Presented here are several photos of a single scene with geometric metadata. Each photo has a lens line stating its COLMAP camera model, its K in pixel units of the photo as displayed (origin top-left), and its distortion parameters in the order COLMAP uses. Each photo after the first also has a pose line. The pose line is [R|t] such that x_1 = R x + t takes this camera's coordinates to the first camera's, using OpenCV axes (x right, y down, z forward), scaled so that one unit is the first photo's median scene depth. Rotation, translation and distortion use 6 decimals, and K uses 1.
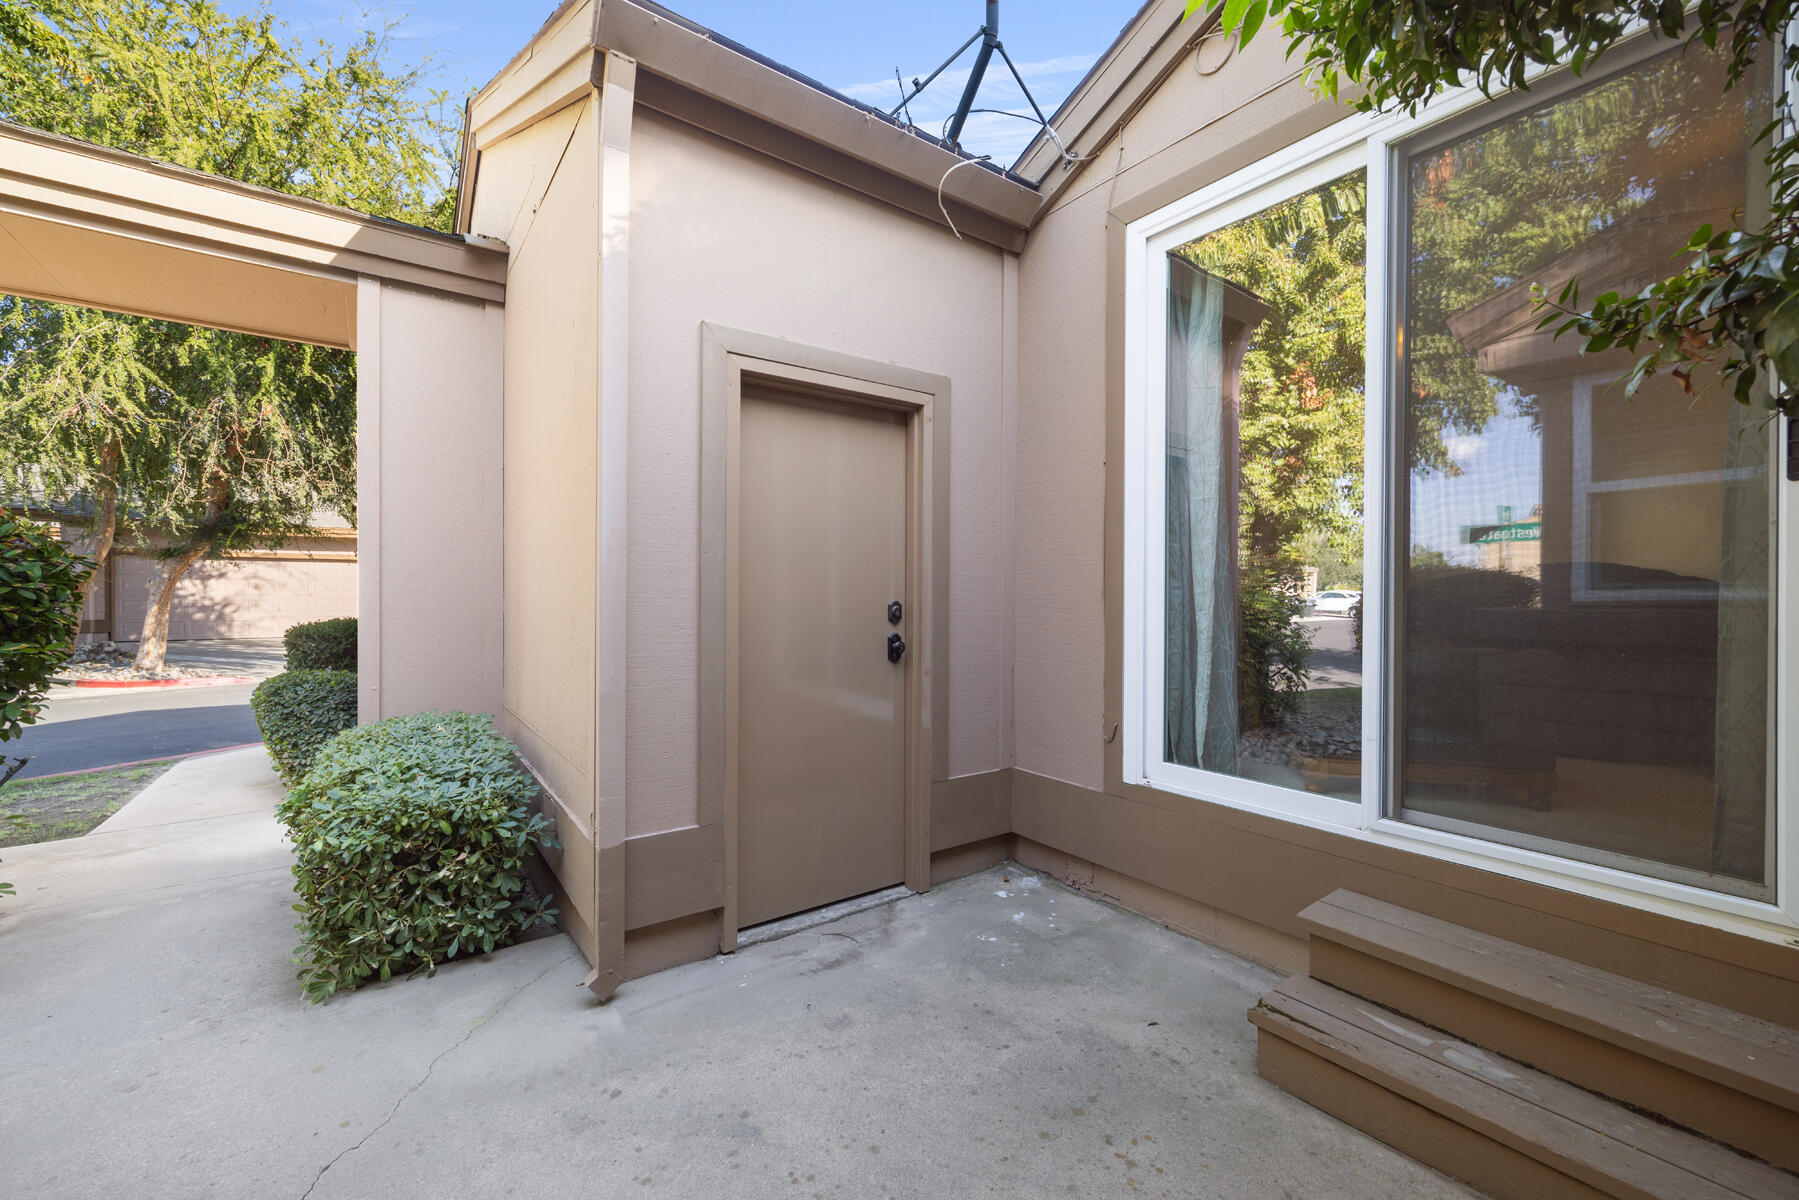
lens RADIAL K [[724.4, 0, 897.7], [0, 724.4, 599.6], [0, 0, 1]] dist [-0.000538, -0.000179]
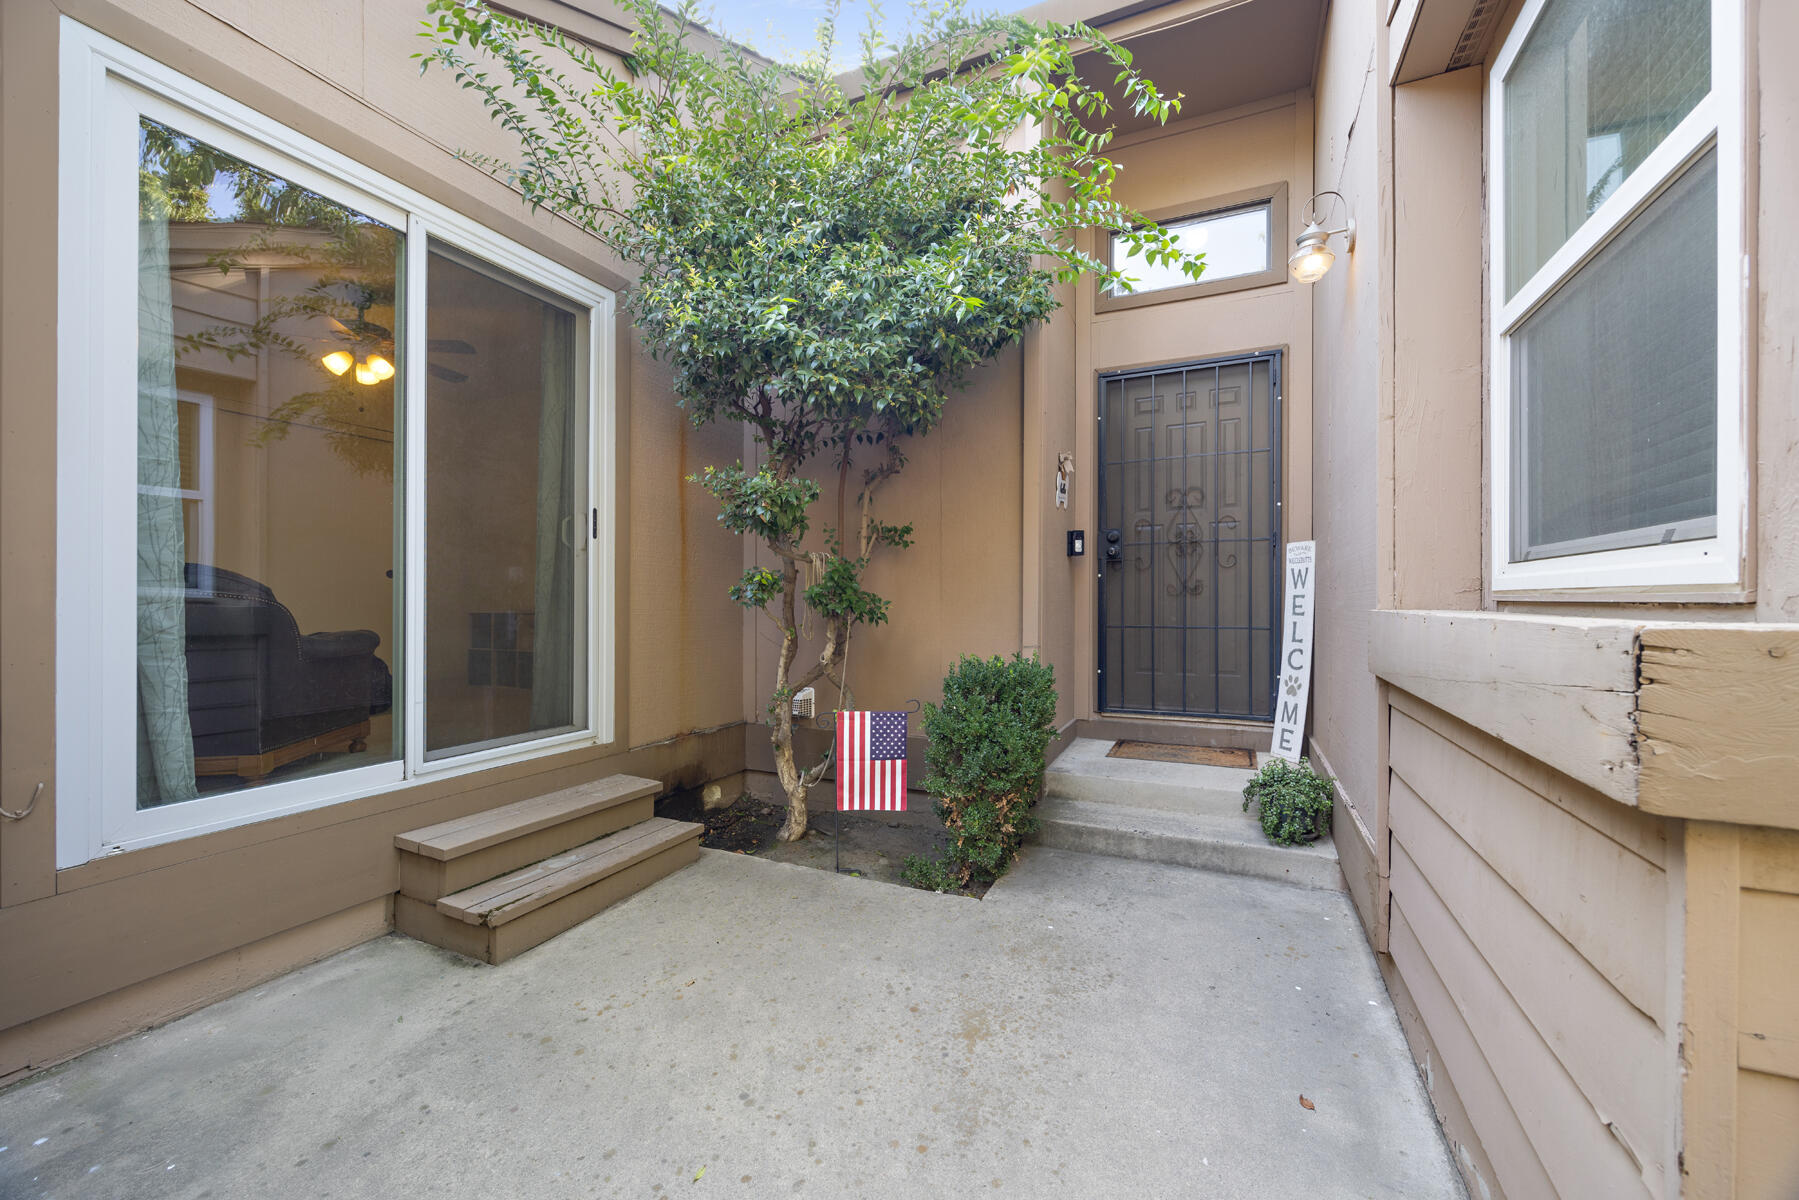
lens RADIAL K [[724.4, 0, 896.6], [0, 724.4, 597.5], [0, 0, 1]] dist [-0.000538, -0.000179]
pose [[-0.489531, -0.003249, 0.871980, -0.857703], [-0.000545, 0.999994, 0.003420, 0.007361], [-0.871986, 0.001199, -0.489530, 0.913784]]
